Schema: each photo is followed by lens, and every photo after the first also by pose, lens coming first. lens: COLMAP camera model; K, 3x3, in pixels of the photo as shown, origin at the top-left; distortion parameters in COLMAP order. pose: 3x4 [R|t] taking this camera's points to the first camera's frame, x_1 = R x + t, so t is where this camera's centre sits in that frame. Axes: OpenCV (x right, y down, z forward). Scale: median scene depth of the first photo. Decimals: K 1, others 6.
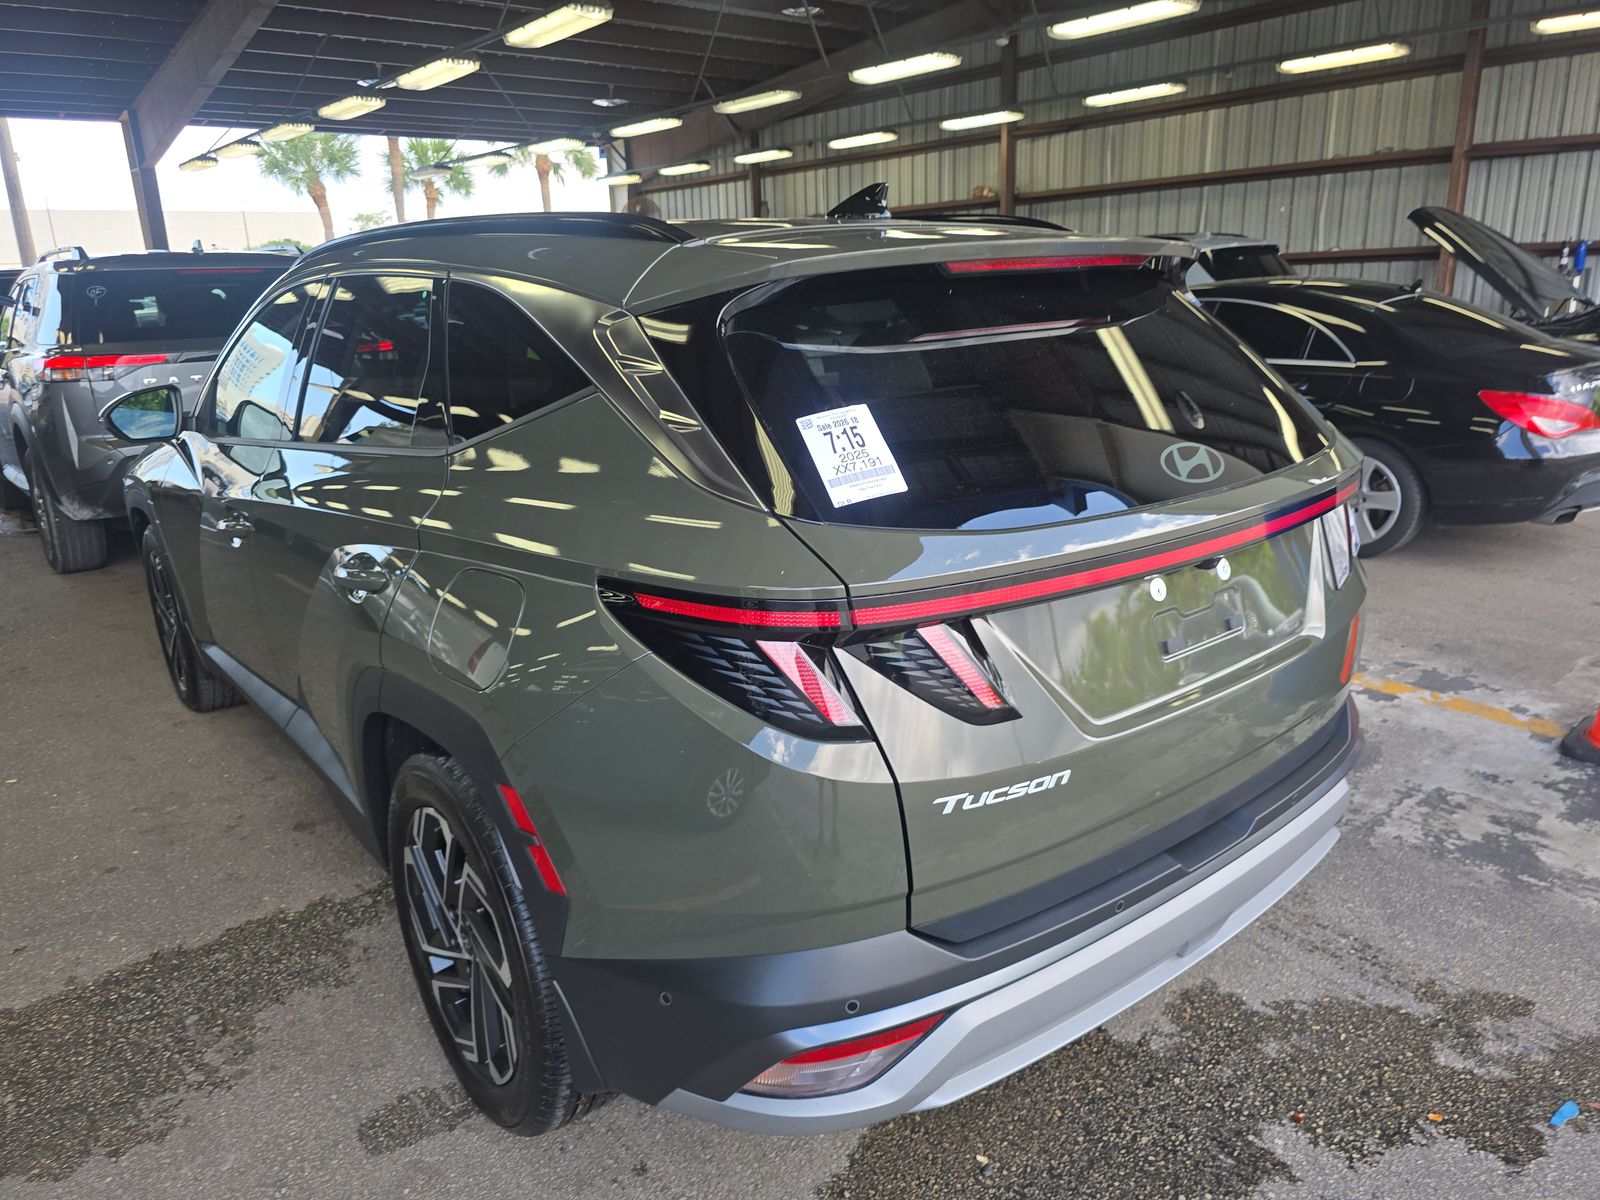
lens RADIAL K [[1173.2, 0, 800.0], [0, 1173.2, 600.0], [0, 0, 1]] dist [0.005371, -0.003075]
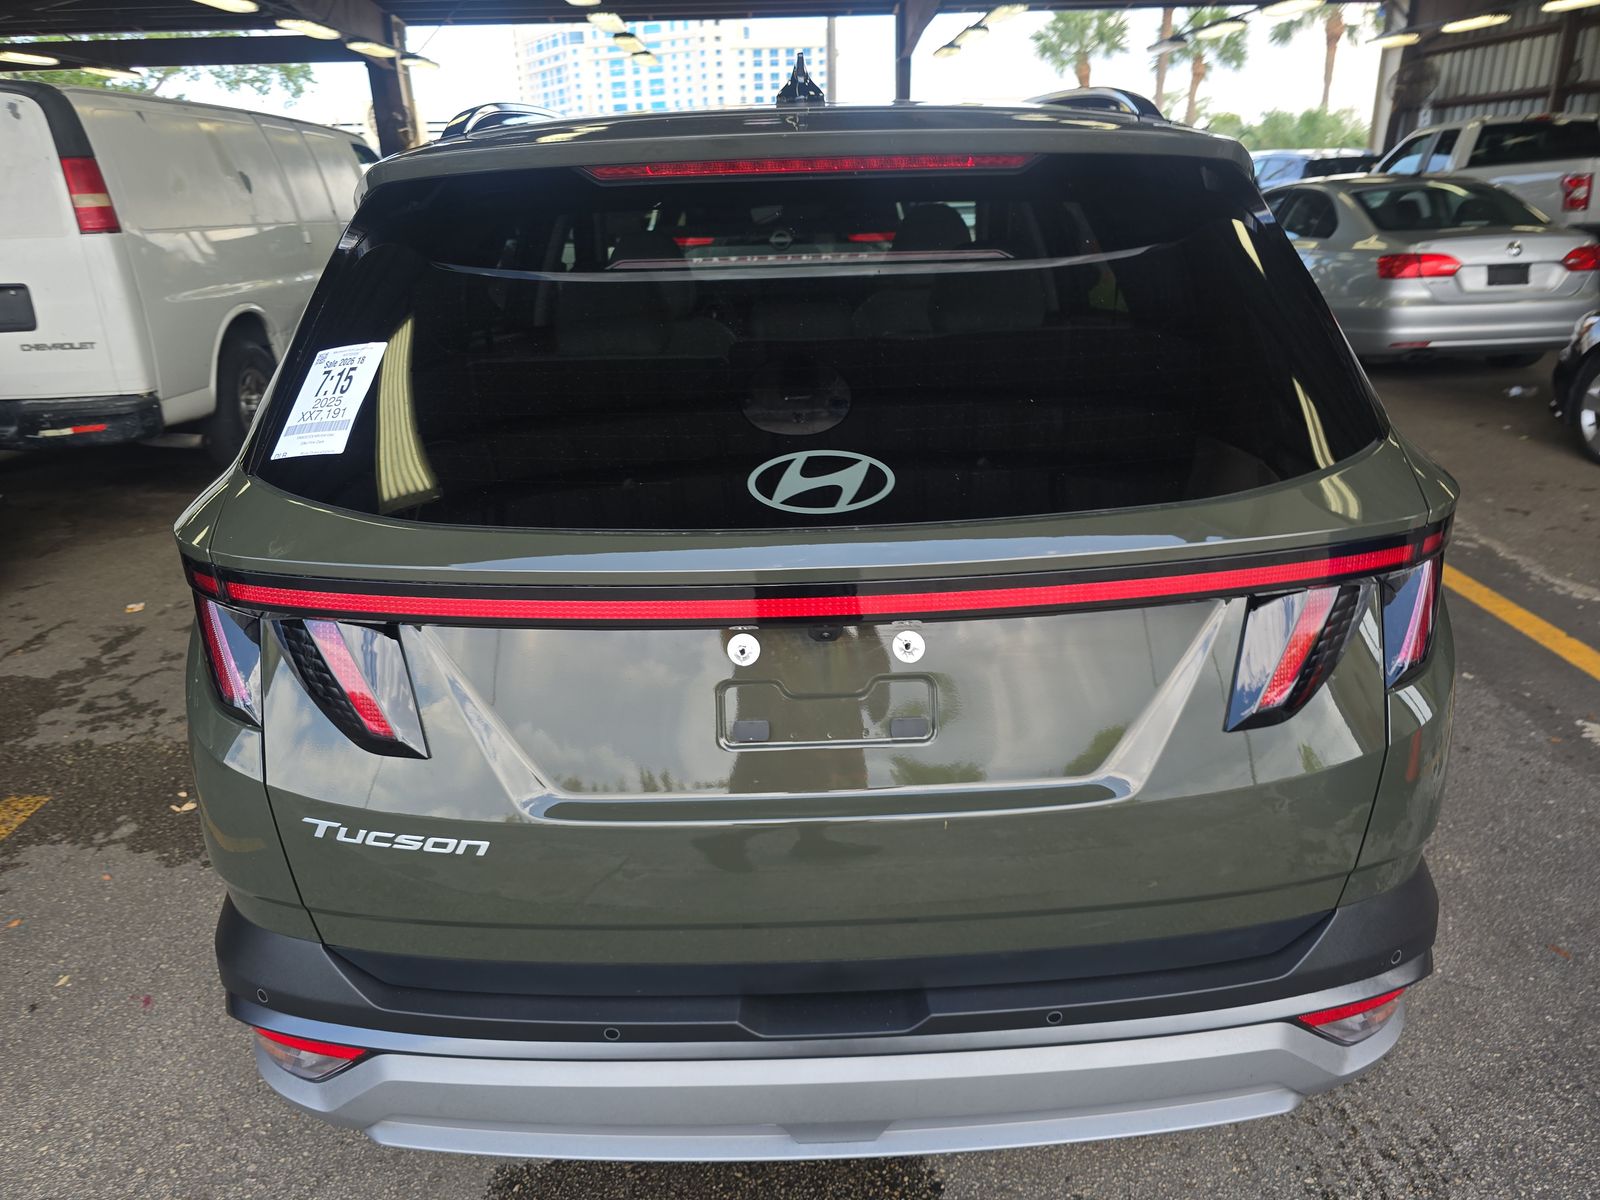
lens RADIAL K [[1105.3, 0, 879.0], [0, 1105.3, 595.2], [0, 0, 1]] dist [0.063406, -0.052331]
pose [[0.775372, 0.234532, -0.586339, 0.175741], [-0.170362, 0.971739, 0.163405, -0.038270], [0.608092, -0.026810, 0.793414, 0.121667]]
